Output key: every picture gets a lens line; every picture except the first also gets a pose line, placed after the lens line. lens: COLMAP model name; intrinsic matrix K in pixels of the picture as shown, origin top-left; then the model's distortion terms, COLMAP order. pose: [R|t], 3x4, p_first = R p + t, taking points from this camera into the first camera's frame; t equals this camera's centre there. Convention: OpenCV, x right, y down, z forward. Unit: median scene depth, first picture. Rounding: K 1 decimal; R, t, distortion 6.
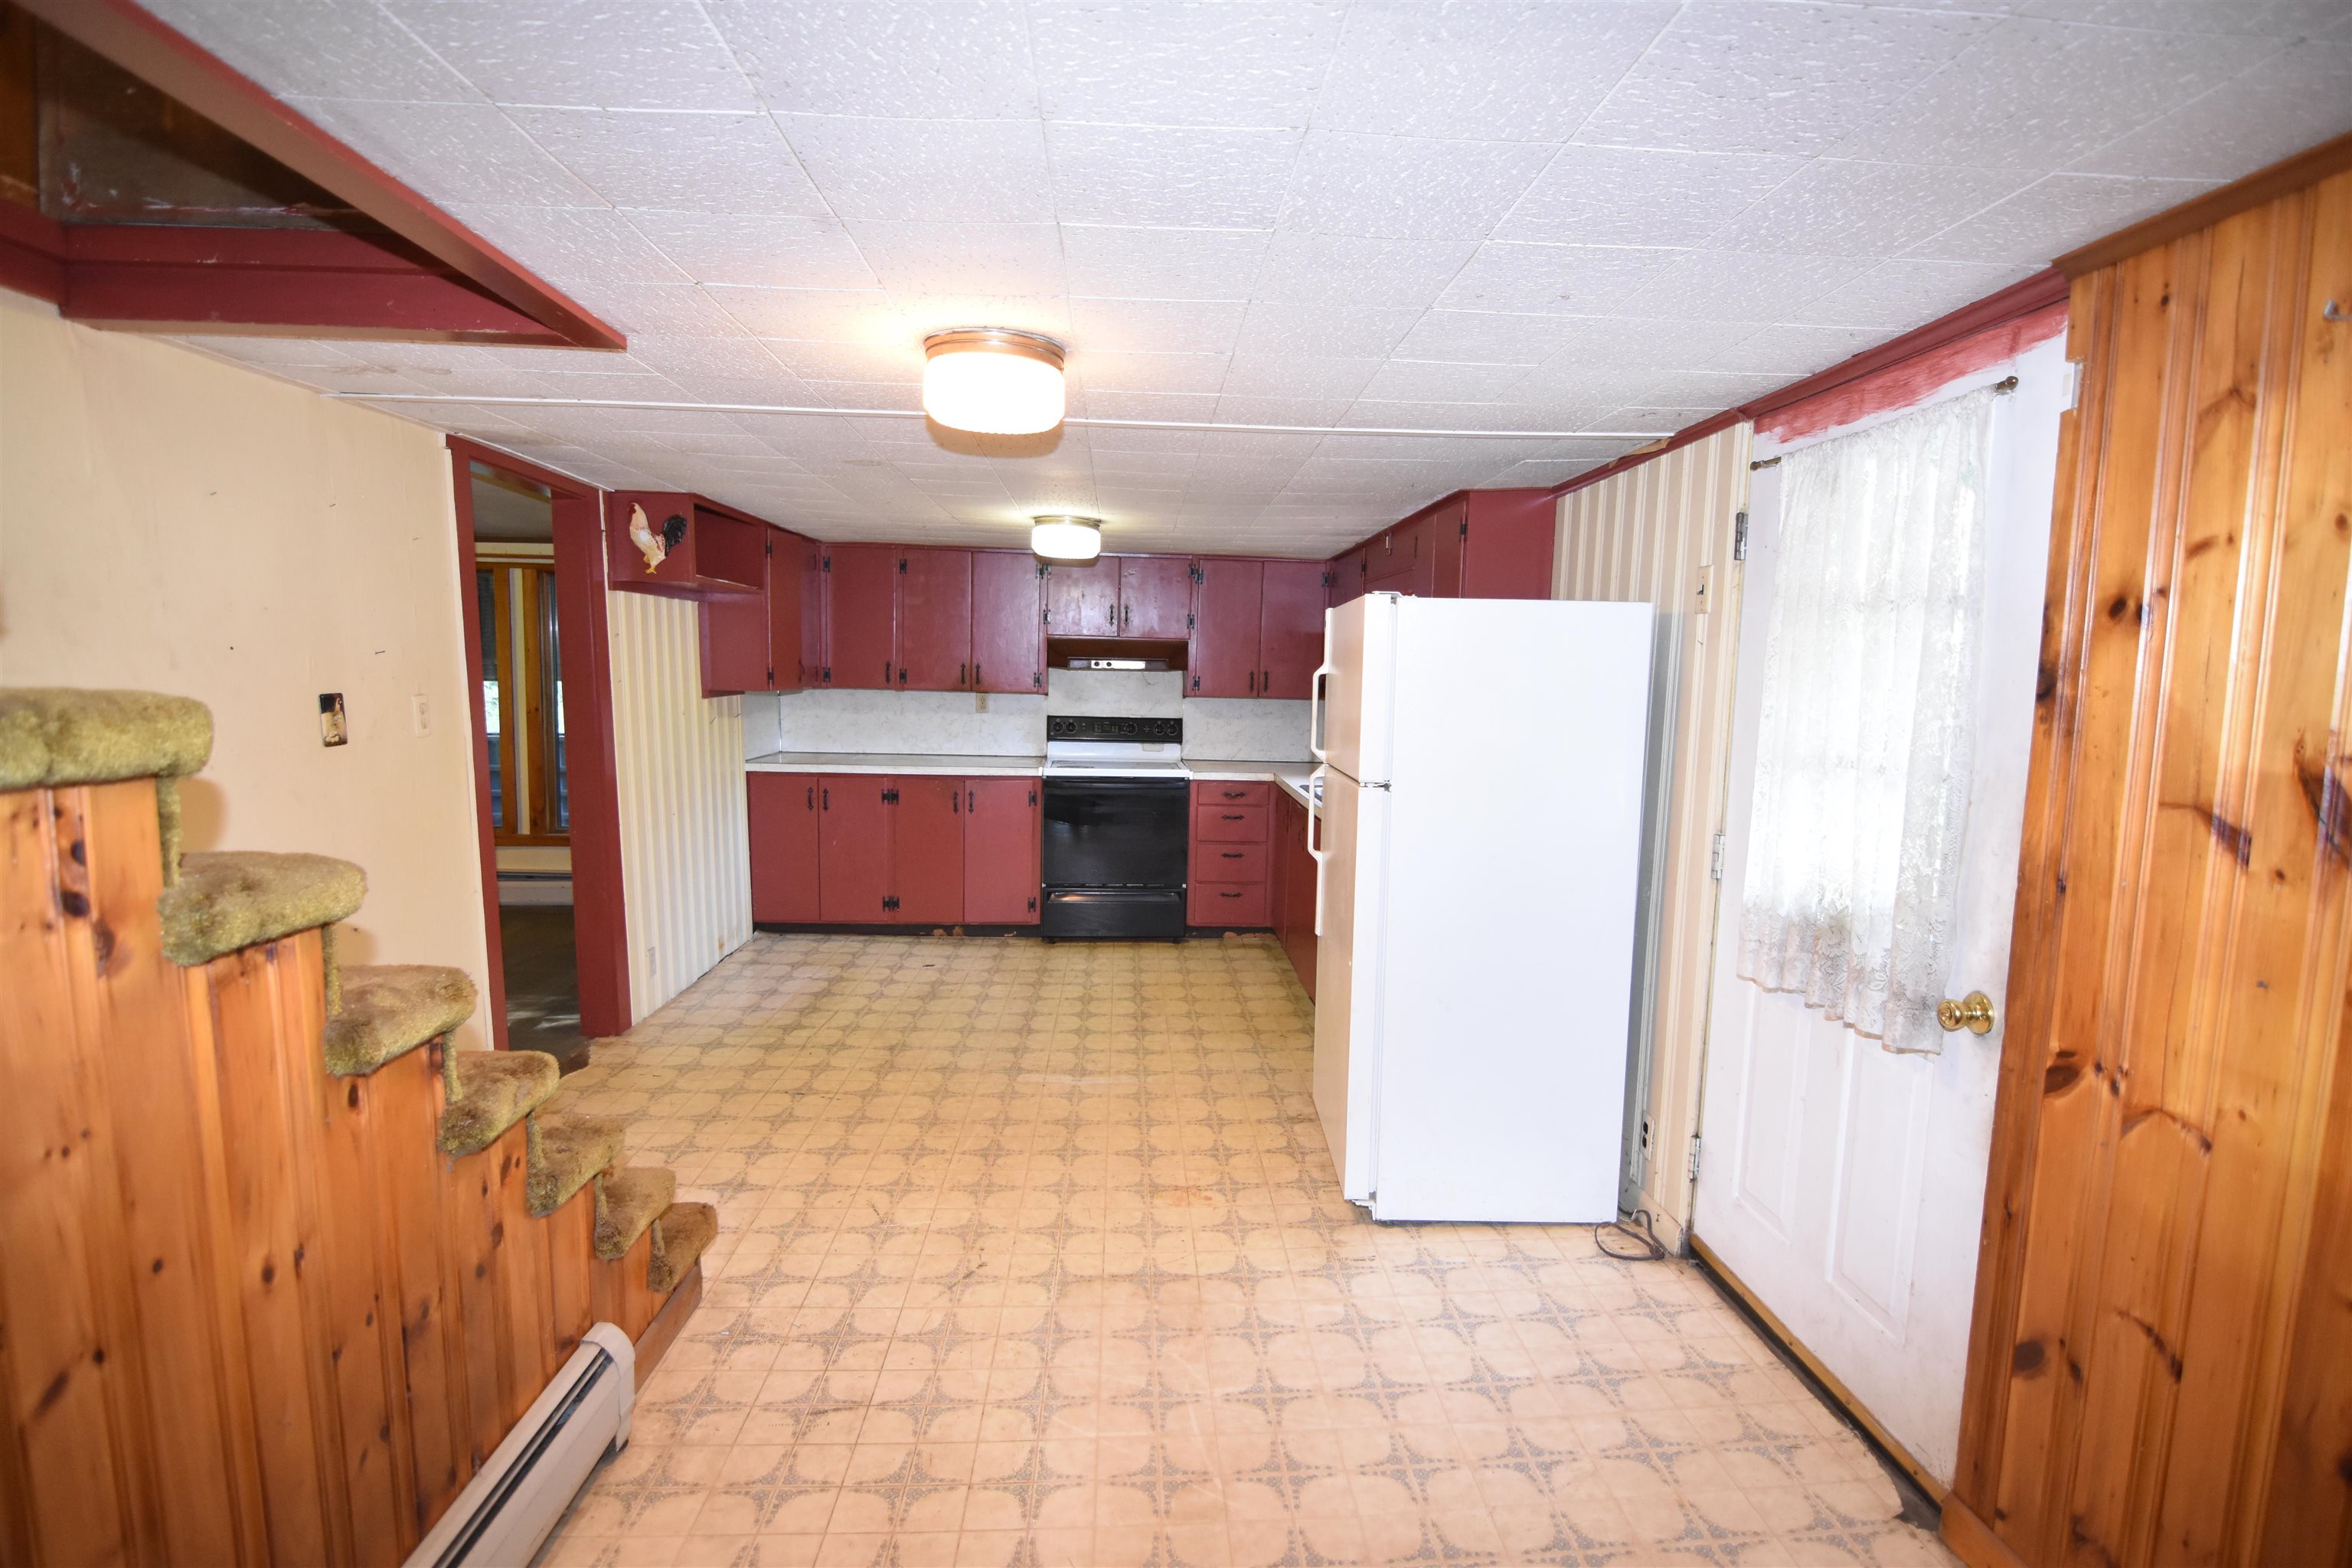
lens RADIAL K [[1145.7, 0, 1171.2], [0, 1145.7, 798.9], [0, 0, 1]] dist [-0.003507, -0.011763]
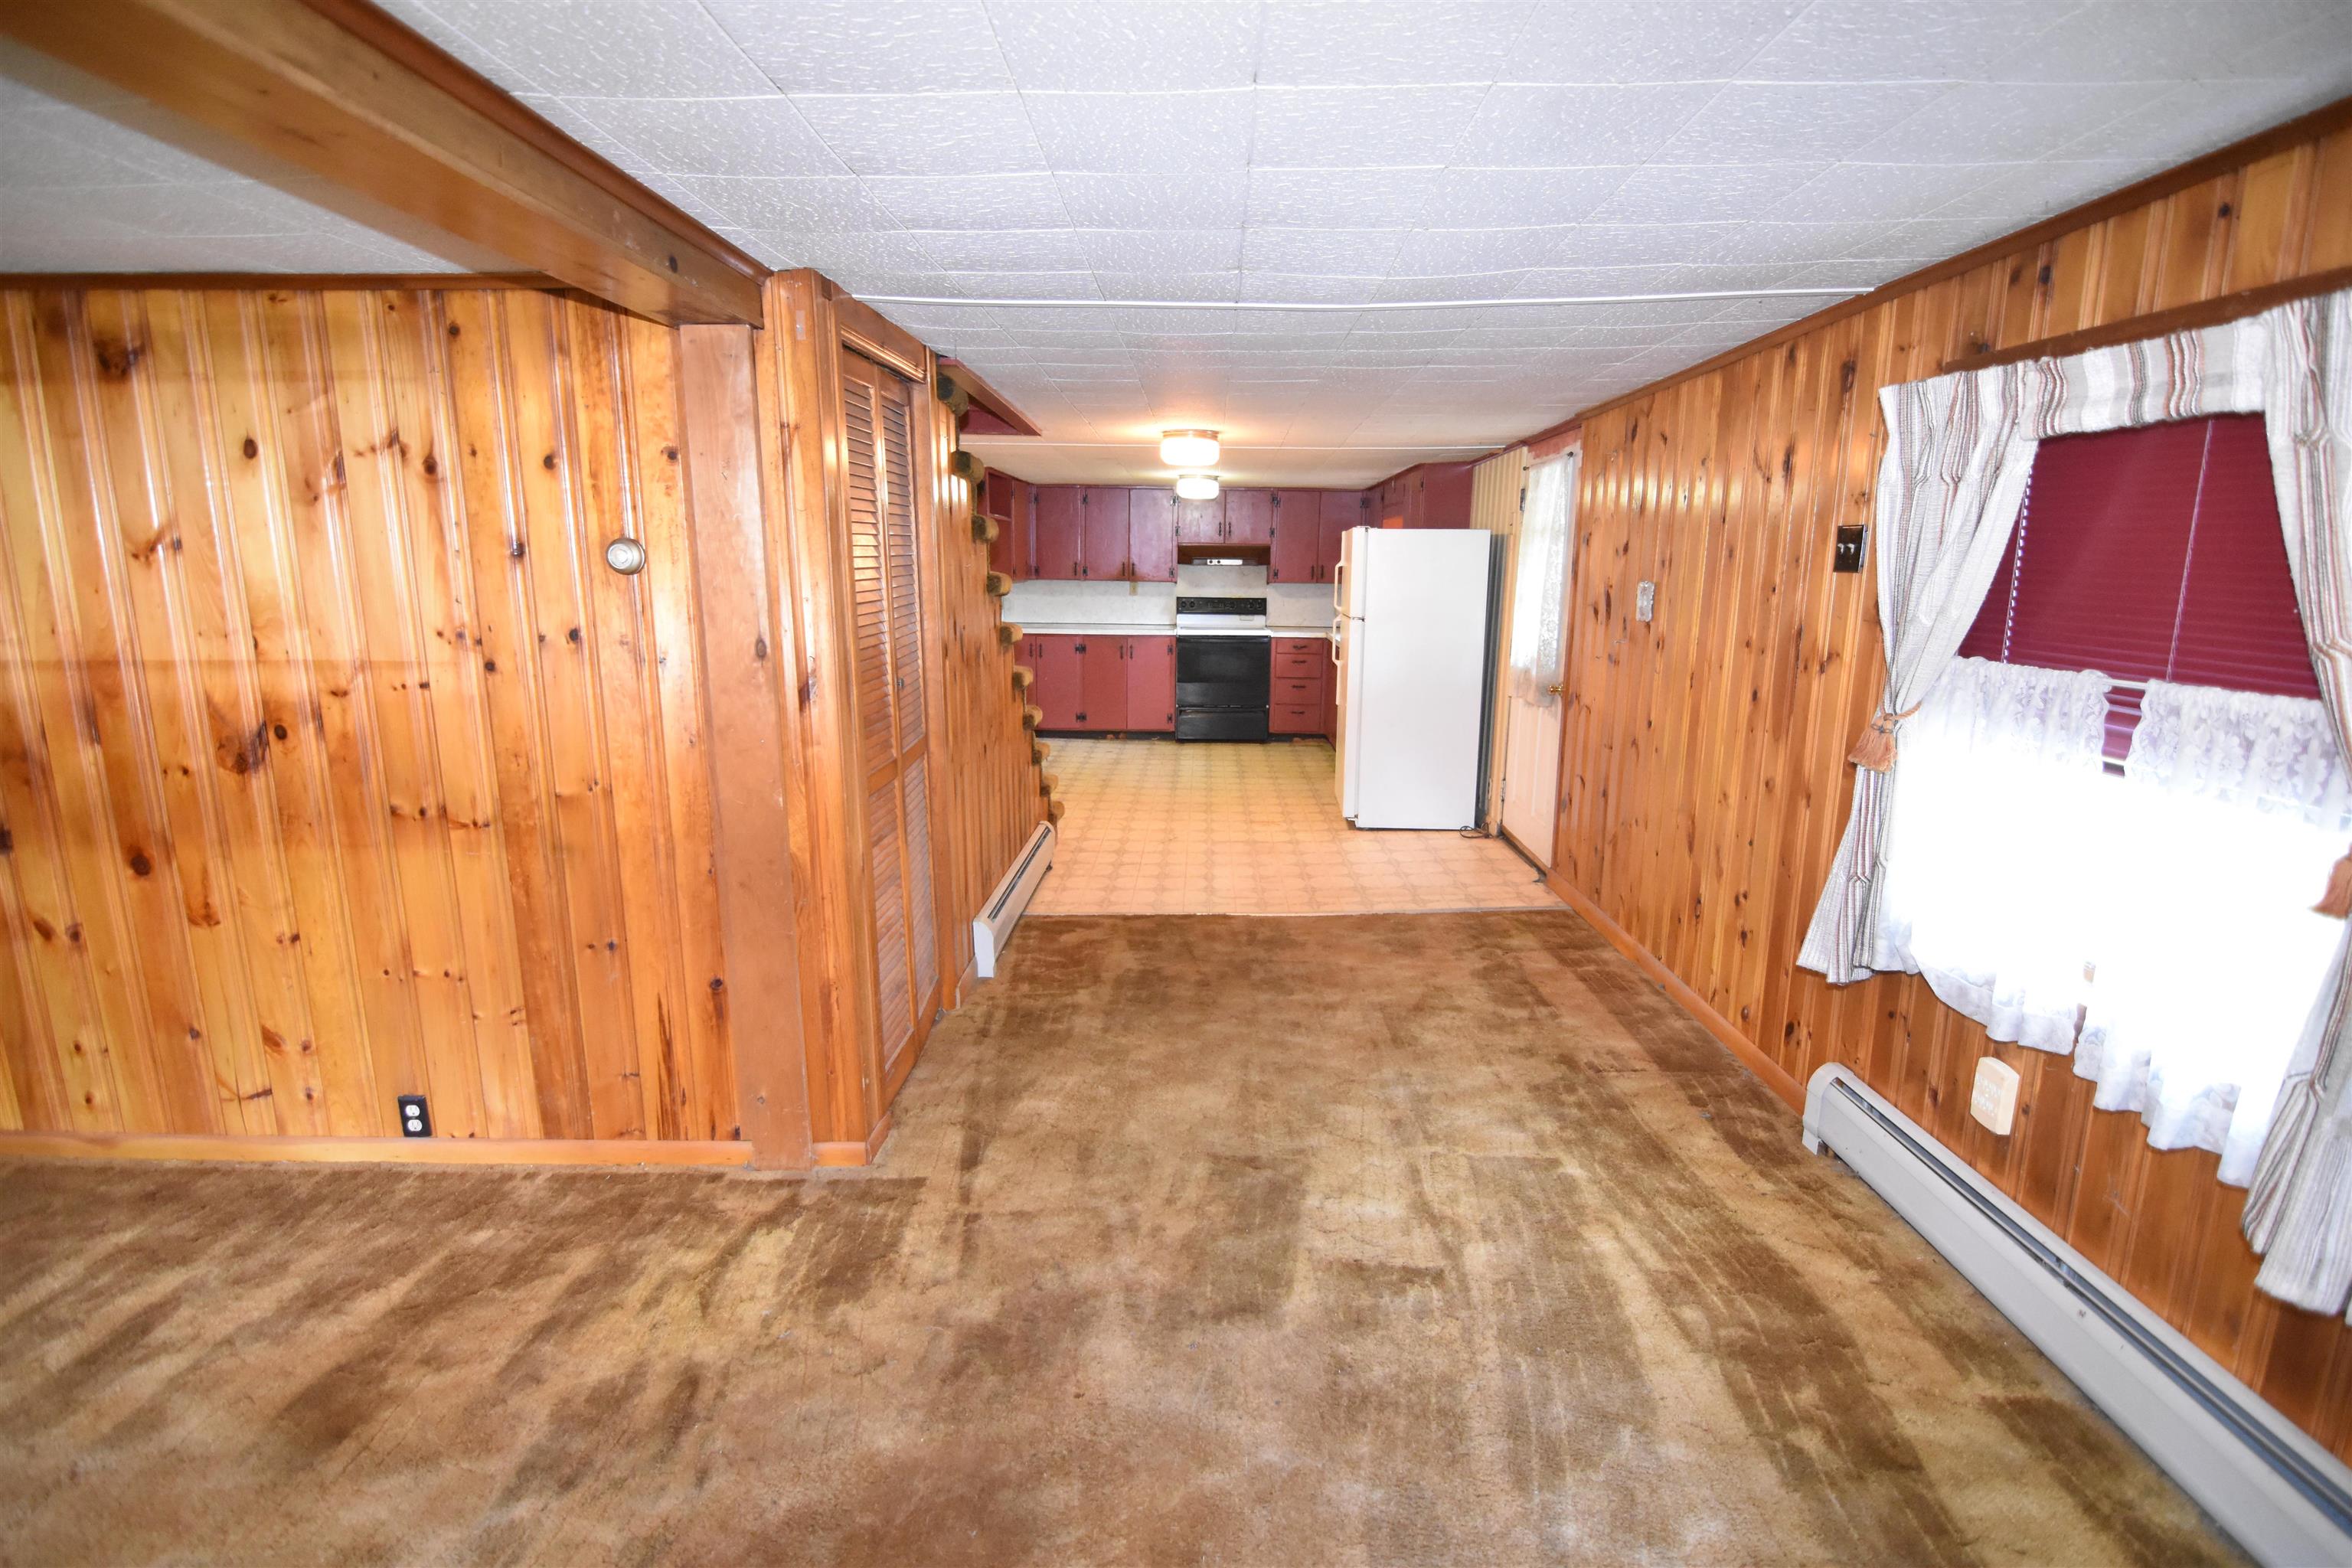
lens RADIAL K [[1145.7, 0, 1189.8], [0, 1145.7, 793.6], [0, 0, 1]] dist [-0.003507, -0.011763]
pose [[0.998348, 0.000317, -0.057459, -0.004950], [0.004479, 0.996513, 0.083318, 0.065182], [0.057285, -0.083438, 0.994865, -0.566410]]
